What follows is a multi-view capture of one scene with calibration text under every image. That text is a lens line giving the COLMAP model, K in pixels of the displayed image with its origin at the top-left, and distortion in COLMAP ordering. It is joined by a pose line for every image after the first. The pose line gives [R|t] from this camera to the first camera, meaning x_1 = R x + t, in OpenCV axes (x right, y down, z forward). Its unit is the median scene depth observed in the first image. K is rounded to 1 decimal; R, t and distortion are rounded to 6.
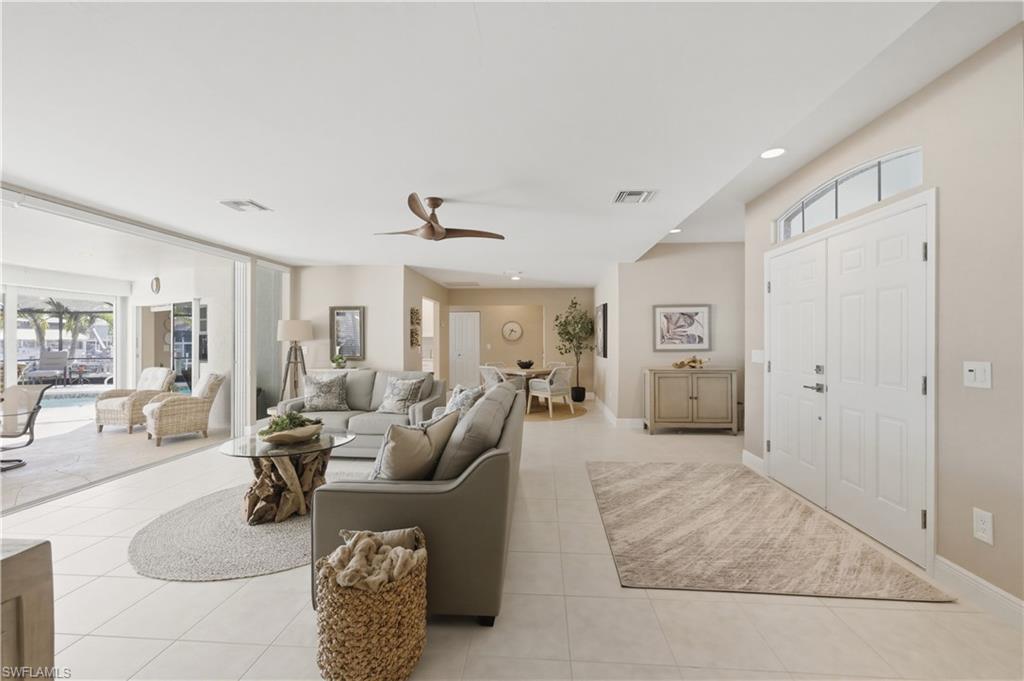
lens RADIAL K [[410.7, 0, 514.6], [0, 410.7, 340.0], [0, 0, 1]] dist [-0.012716, 0.006207]
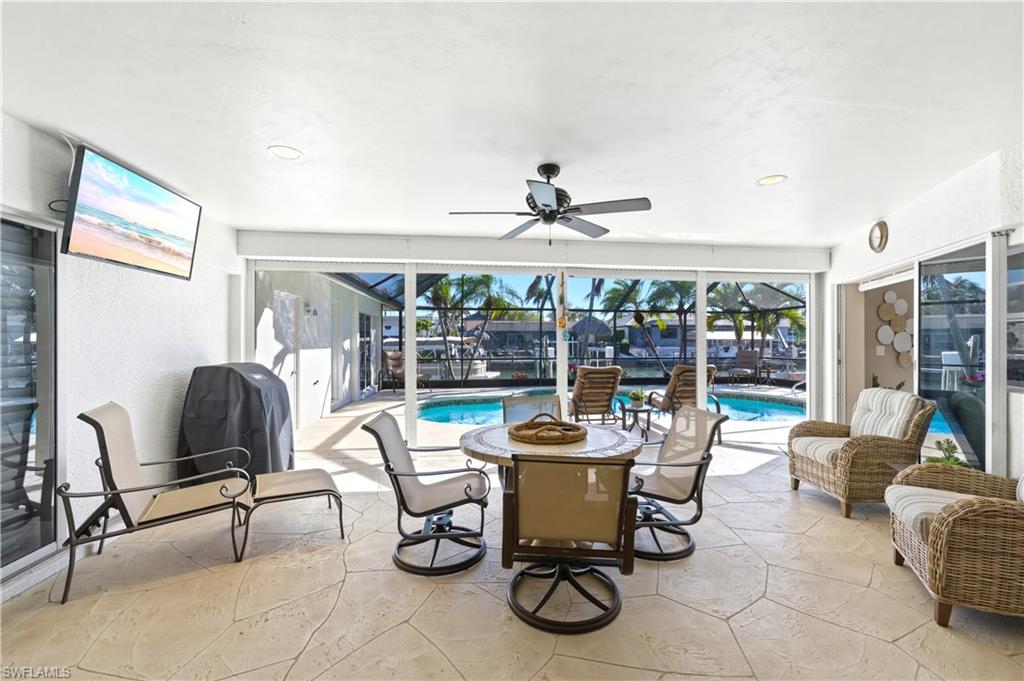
lens RADIAL K [[410.7, 0, 510.2], [0, 410.7, 337.9], [0, 0, 1]] dist [-0.012716, 0.006207]
pose [[0.191306, -0.004950, -0.981518, -0.539685], [0.000526, 0.999988, -0.004940, 0.005277], [0.981530, 0.000429, 0.191306, 0.505754]]
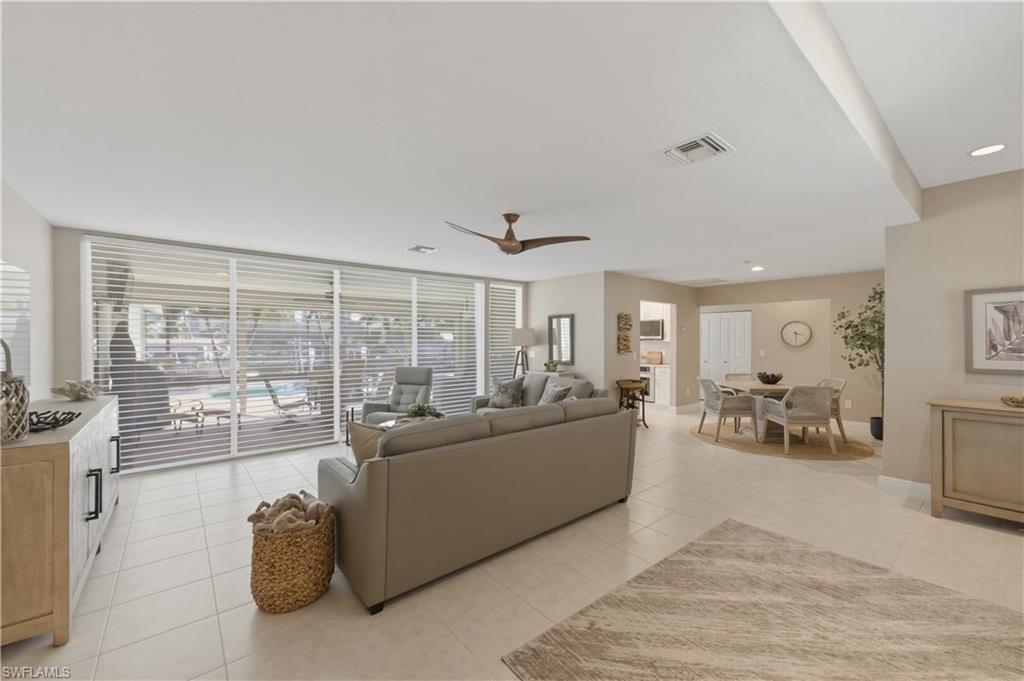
lens RADIAL K [[410.7, 0, 510.0], [0, 410.7, 342.1], [0, 0, 1]] dist [-0.012716, 0.006207]
pose [[0.691334, 0.004620, -0.722521, 0.305213], [-0.001250, 0.999986, 0.005198, -0.015969], [0.722535, -0.002690, 0.691329, 0.154288]]
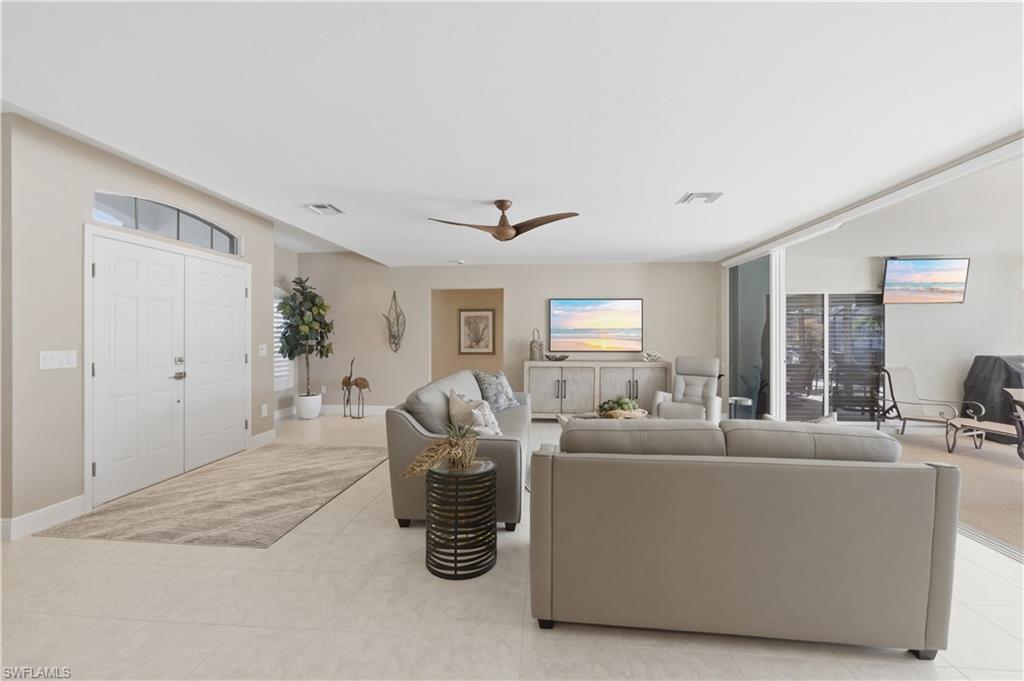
lens RADIAL K [[410.7, 0, 513.2], [0, 410.7, 336.3], [0, 0, 1]] dist [-0.012716, 0.006207]
pose [[-0.999774, -0.000110, 0.021249, -0.135462], [-0.000088, 0.999999, 0.001012, -0.000753], [-0.021249, 0.001010, -0.999774, 1.128001]]
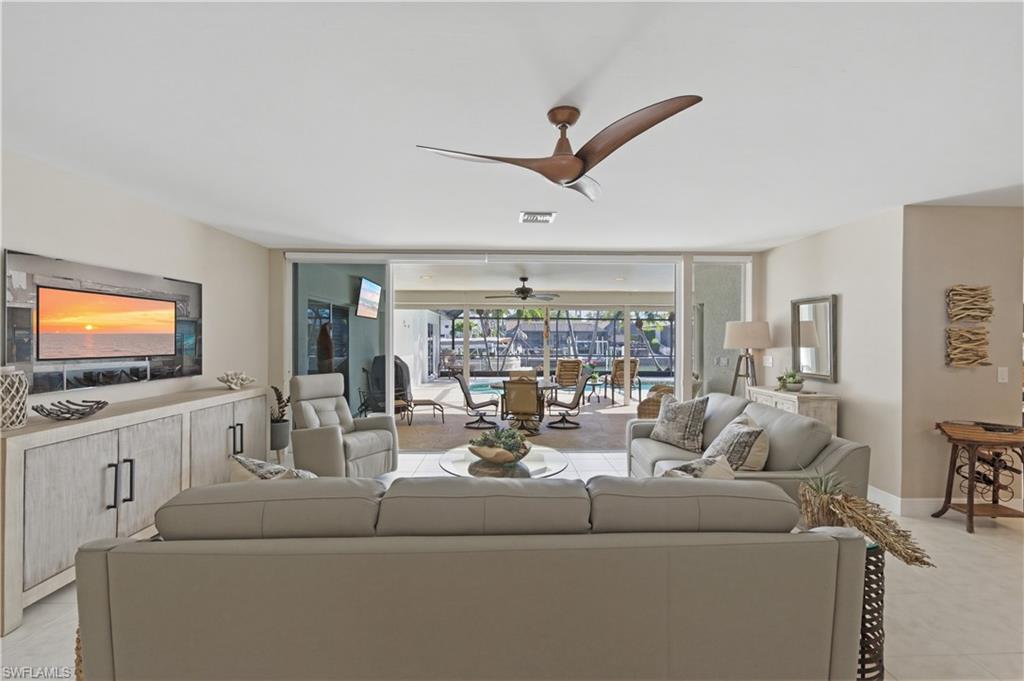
lens RADIAL K [[410.7, 0, 510.6], [0, 410.7, 340.1], [0, 0, 1]] dist [-0.012716, 0.006207]
pose [[0.094375, 0.004624, -0.995526, 0.199818], [-0.003178, 0.999986, 0.004344, -0.016484], [0.995532, 0.002754, 0.094388, 0.483819]]
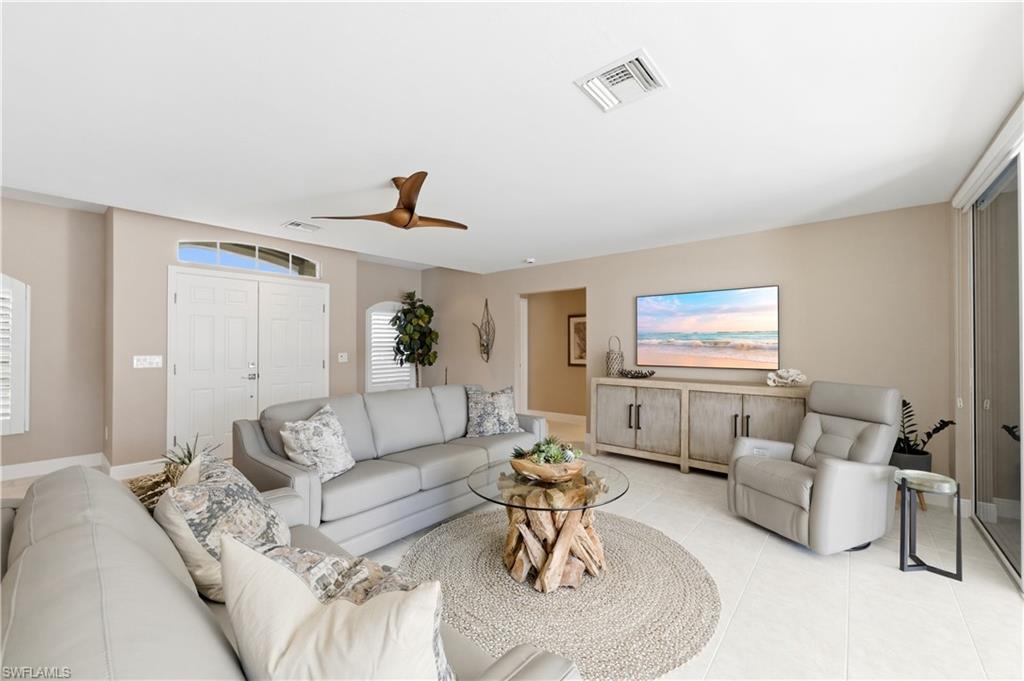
lens RADIAL K [[410.7, 0, 509.4], [0, 410.7, 345.8], [0, 0, 1]] dist [-0.012716, 0.006207]
pose [[-0.805163, -0.001063, 0.593052, -0.481819], [0.000262, 0.999998, 0.002148, -0.001418], [-0.593053, 0.001885, -0.805161, 0.859641]]
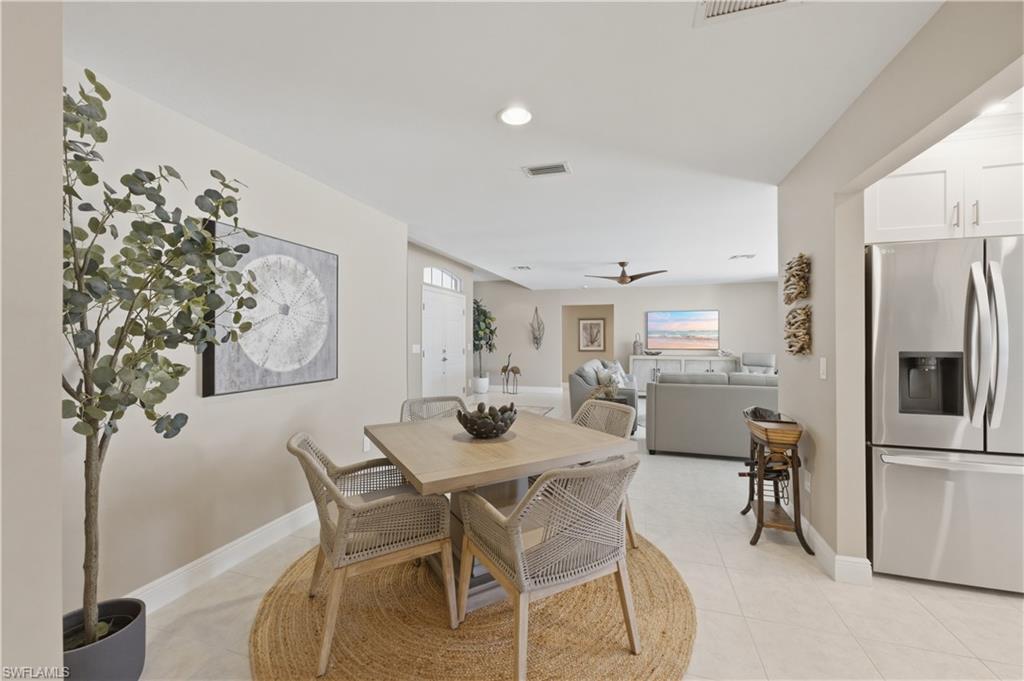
lens RADIAL K [[407.1, 0, 524.9], [0, 407.1, 340.3], [0, 0, 1]] dist [0.002806, 0.000090]
pose [[-0.977358, 0.000088, 0.211590, -0.084071], [0.001255, 0.999985, 0.005382, -0.000139], [-0.211586, 0.005526, -0.977344, 1.599990]]
